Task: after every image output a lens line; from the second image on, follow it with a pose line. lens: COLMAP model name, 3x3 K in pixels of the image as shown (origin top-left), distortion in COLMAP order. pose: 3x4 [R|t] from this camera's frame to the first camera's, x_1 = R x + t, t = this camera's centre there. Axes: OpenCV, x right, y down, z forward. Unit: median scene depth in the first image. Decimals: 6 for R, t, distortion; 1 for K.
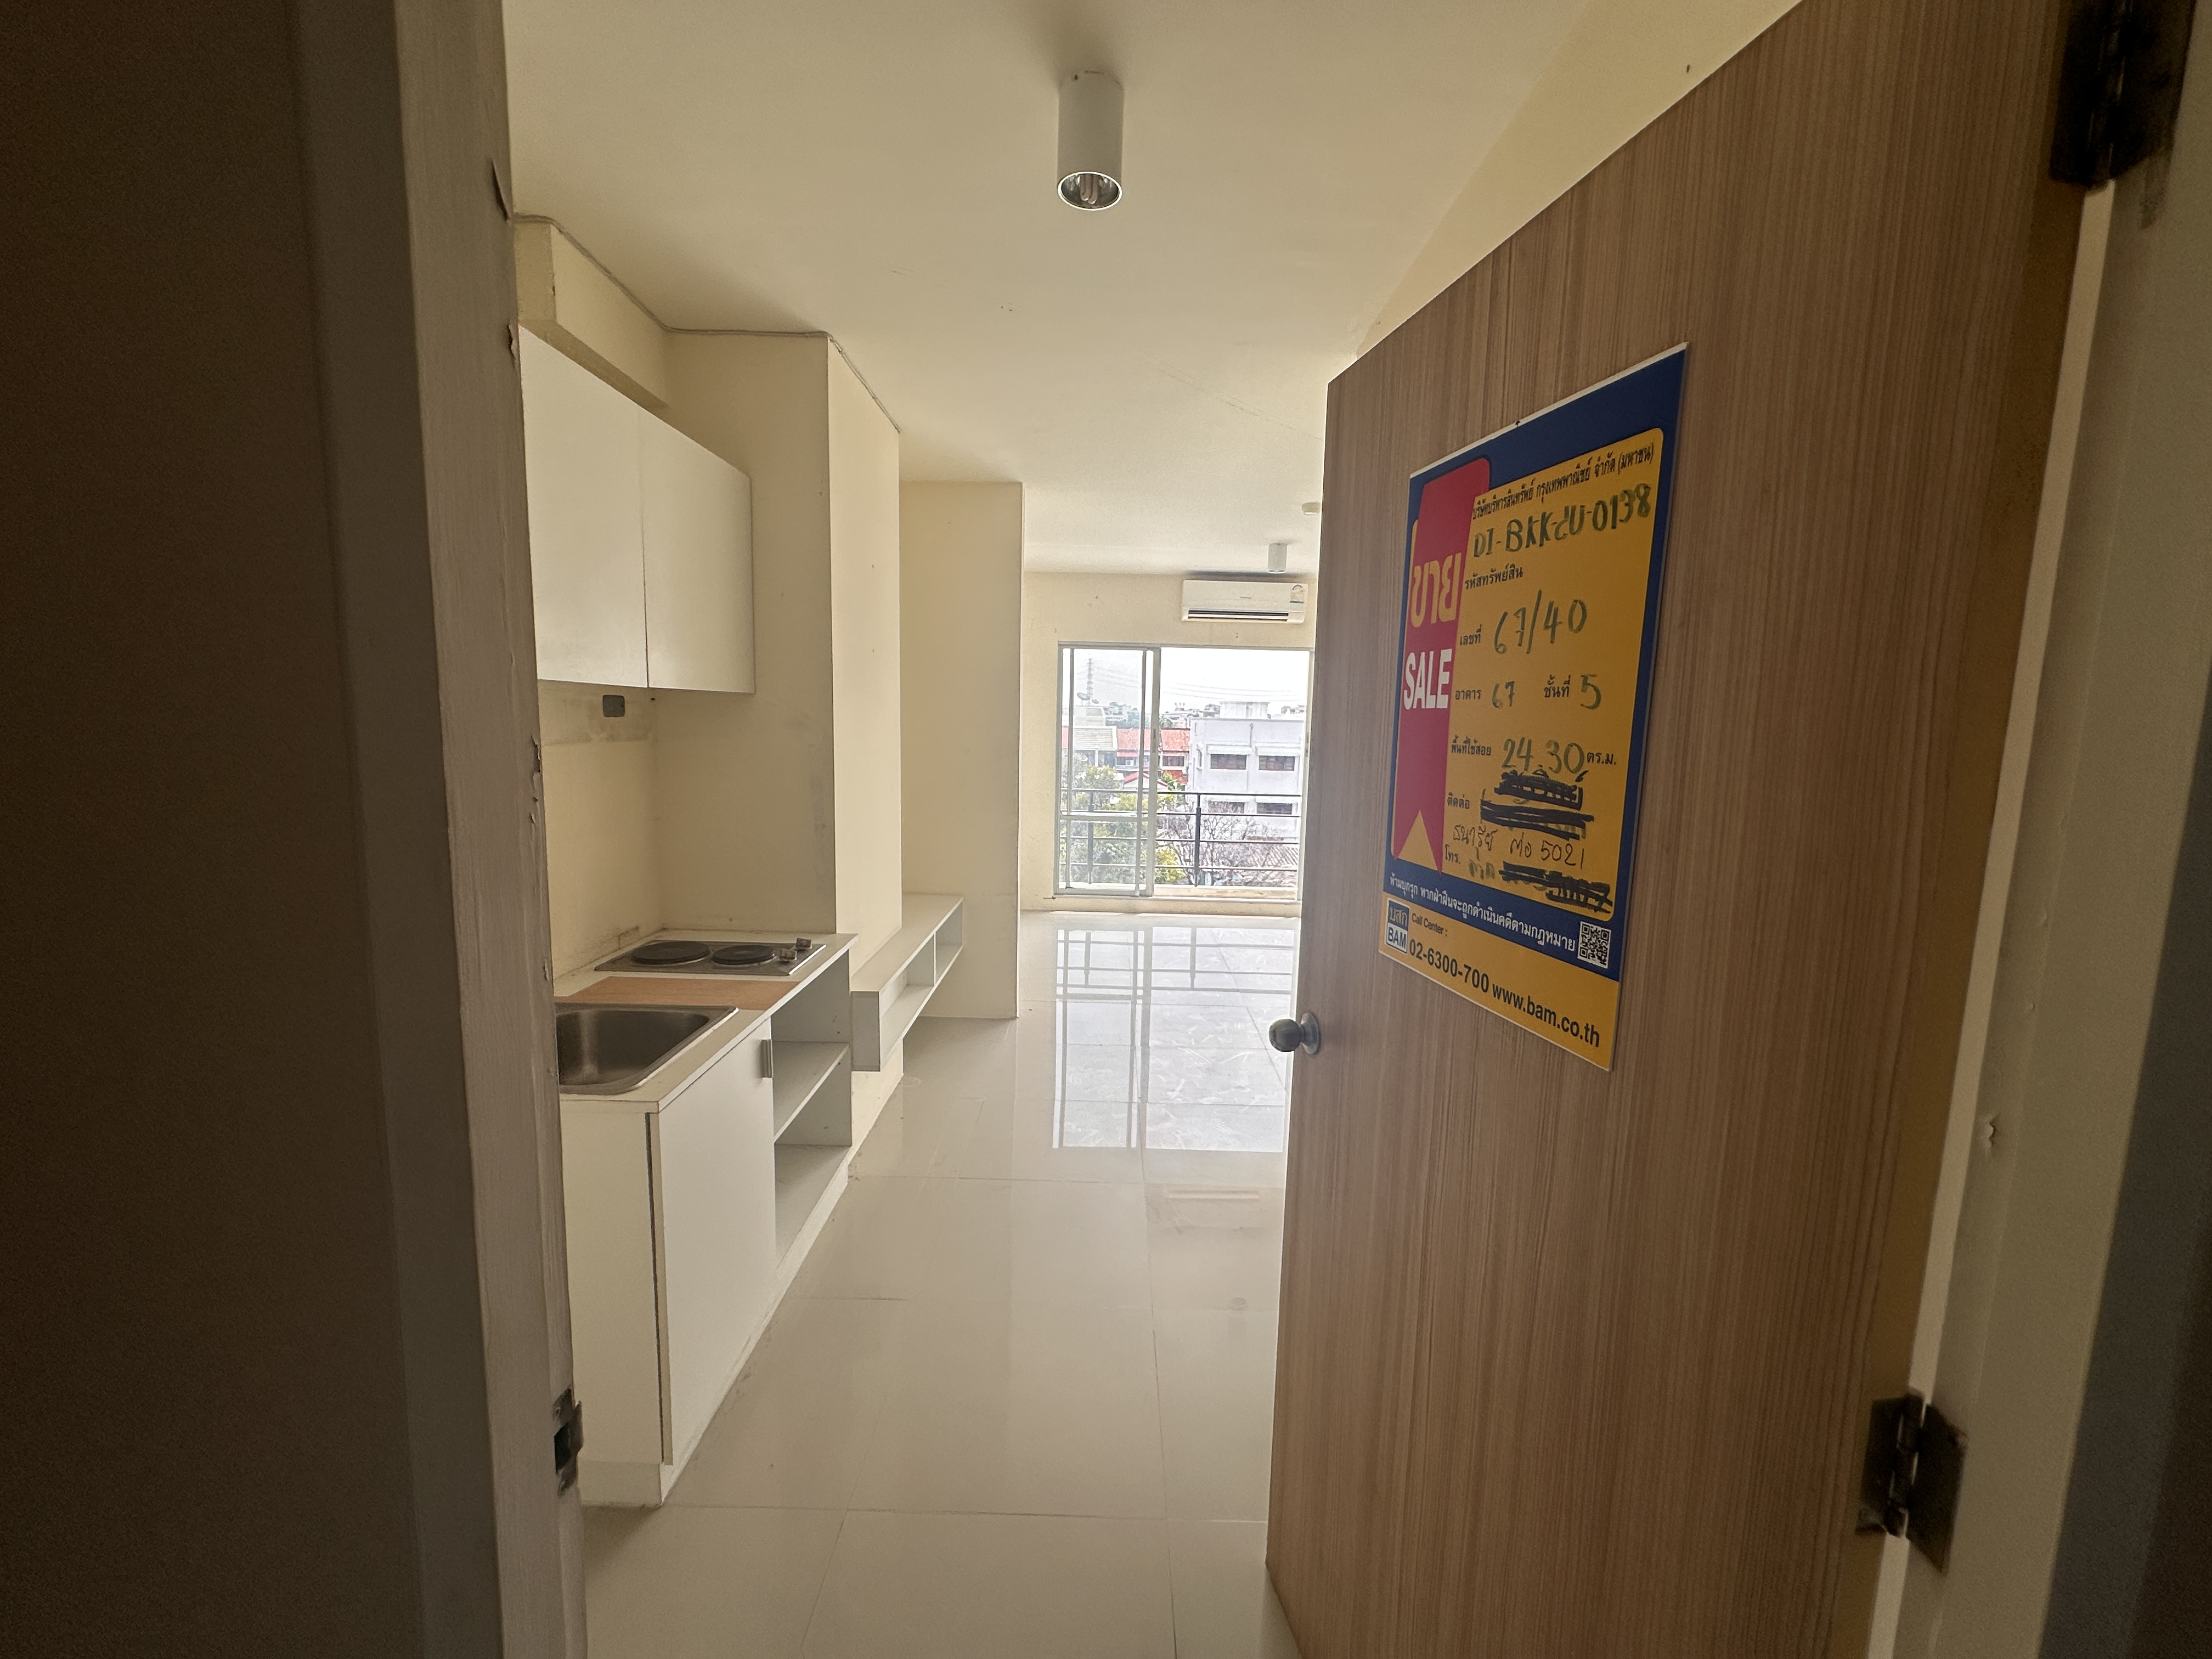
lens RADIAL K [[884.6, 0, 1107.0], [0, 884.6, 828.5], [0, 0, 1]] dist [0.001469, 0.000026]
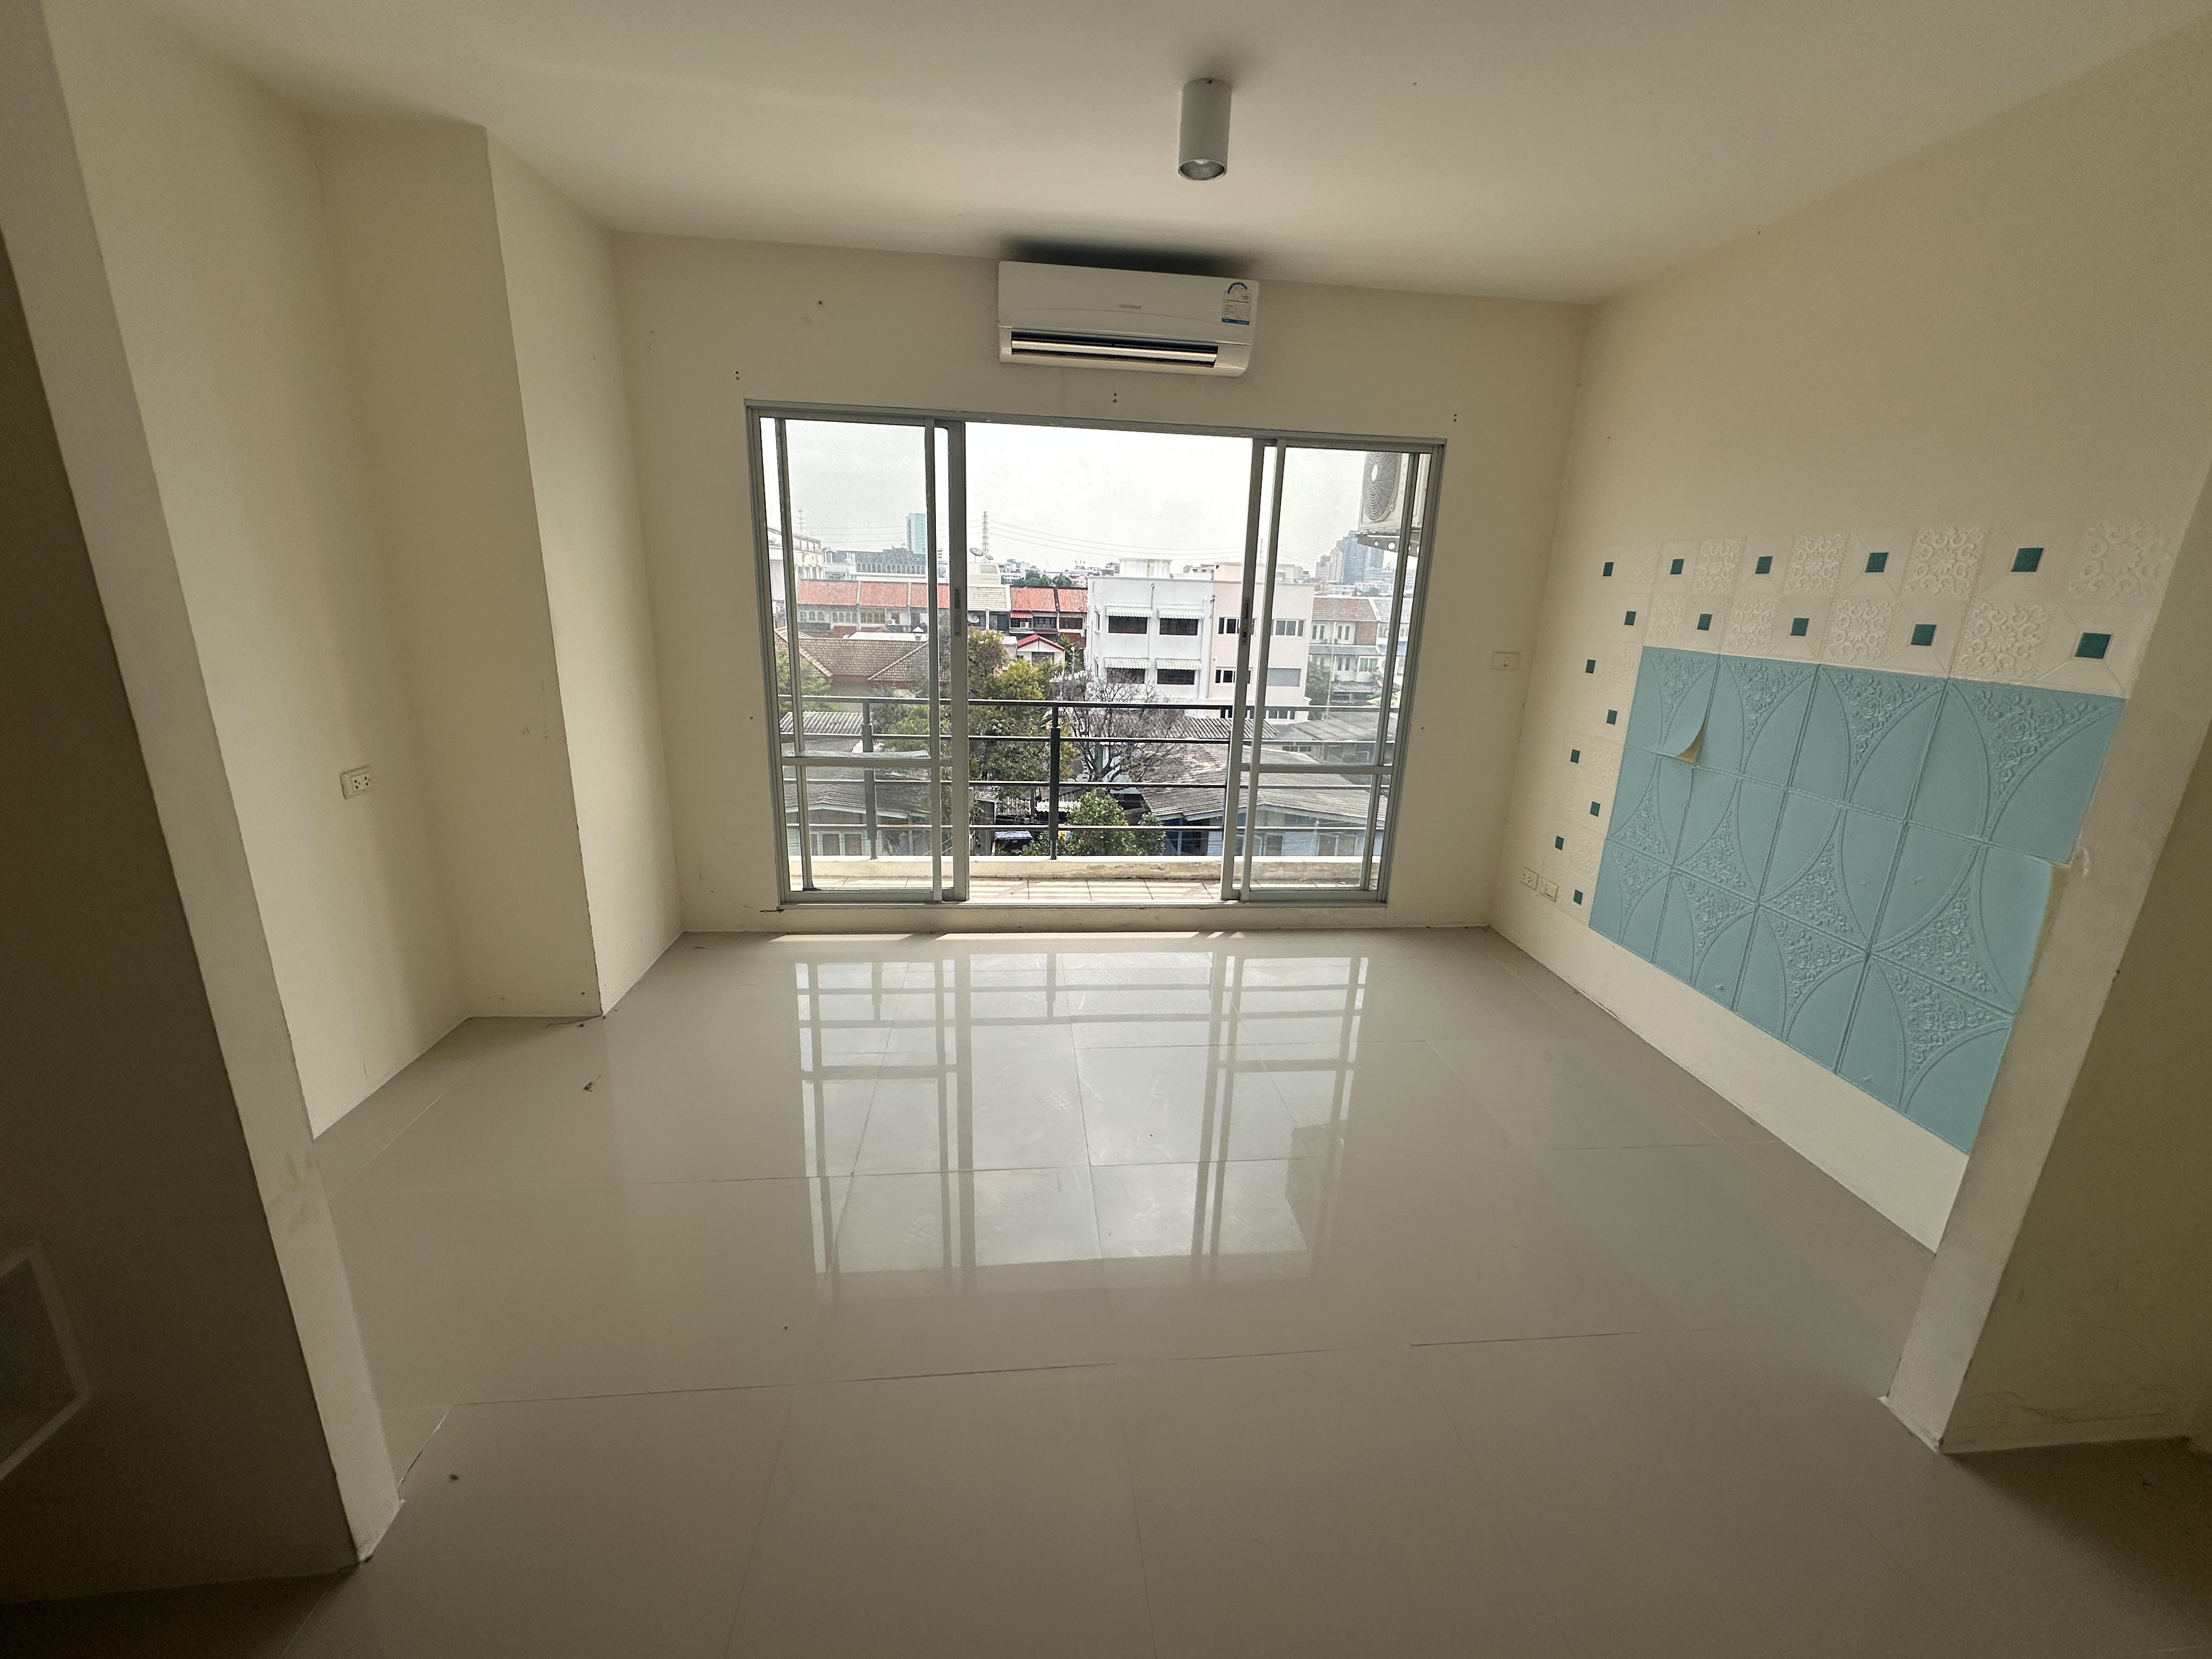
lens RADIAL K [[884.6, 0, 1107.0], [0, 884.6, 828.5], [0, 0, 1]] dist [0.001469, 0.000026]
pose [[0.993832, -0.019785, 0.109120, 0.033387], [0.002913, 0.988275, 0.152654, -0.021841], [-0.110861, -0.151394, 0.982237, 0.189532]]
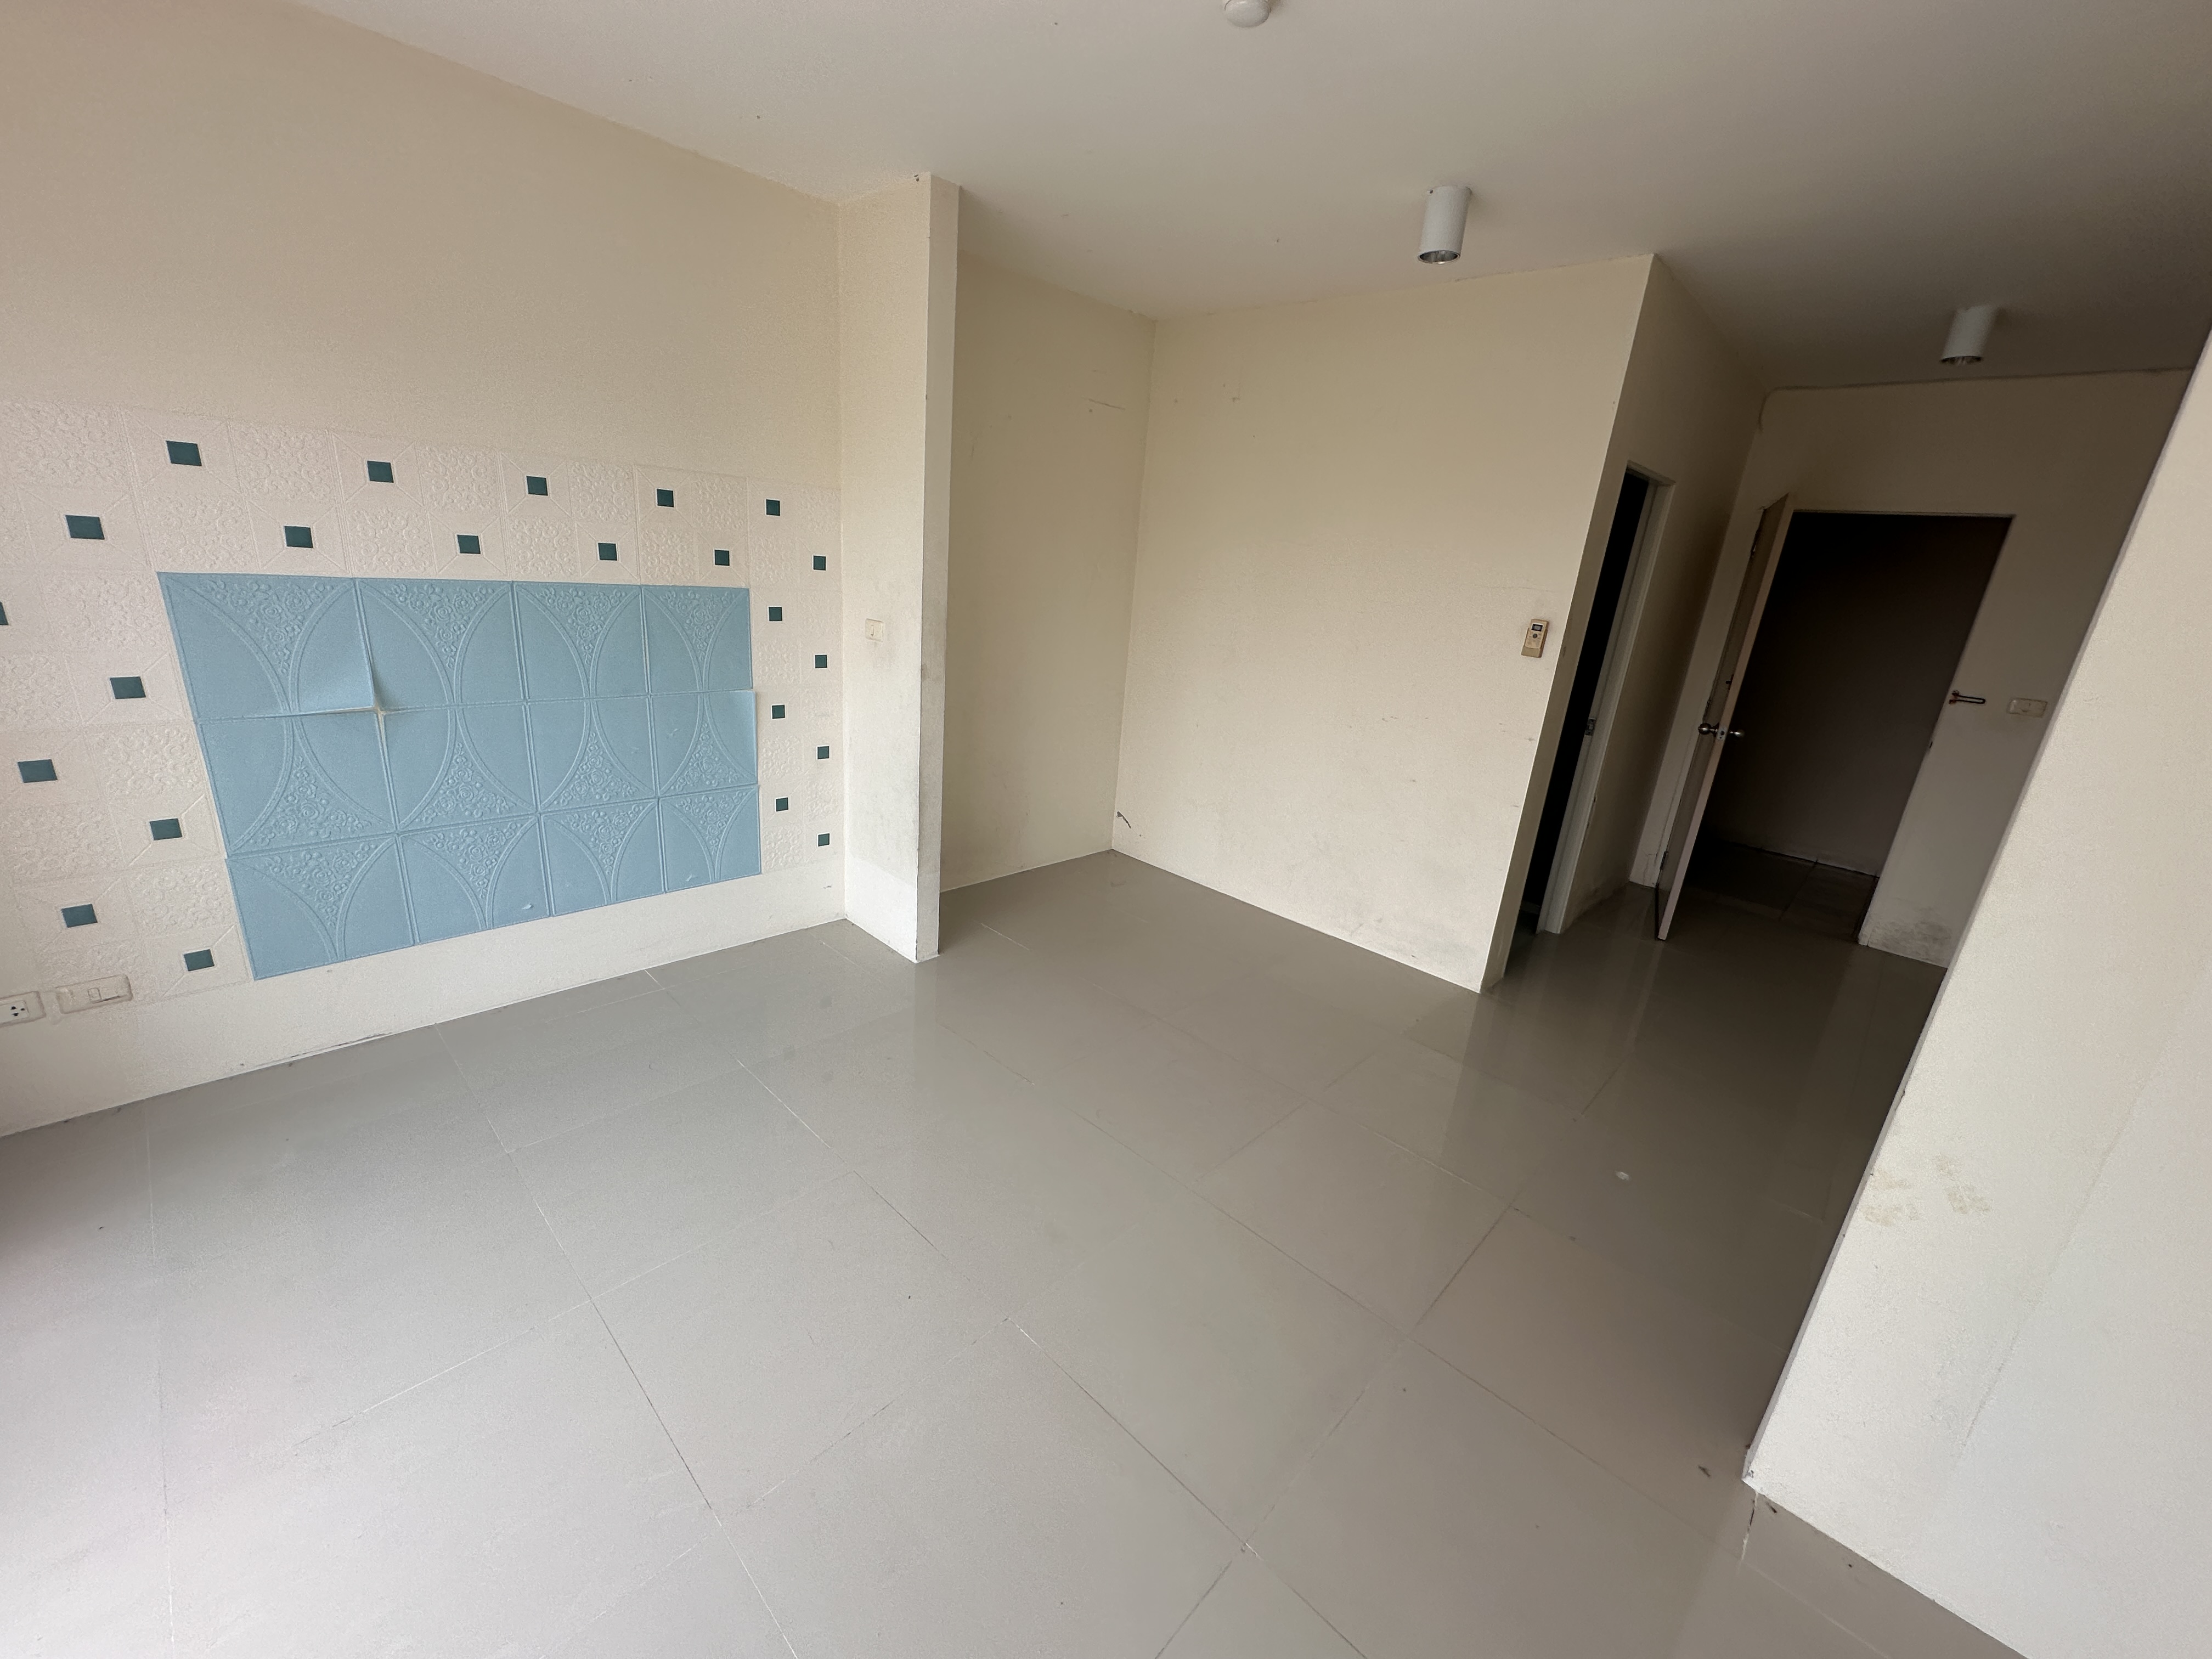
lens RADIAL K [[884.6, 0, 1107.0], [0, 884.6, 828.5], [0, 0, 1]] dist [0.001469, 0.000026]
pose [[-0.717443, -0.288518, 0.634060, -0.017157], [-0.011719, 0.915069, 0.403126, -0.049915], [-0.696518, 0.281790, -0.659892, 0.366915]]
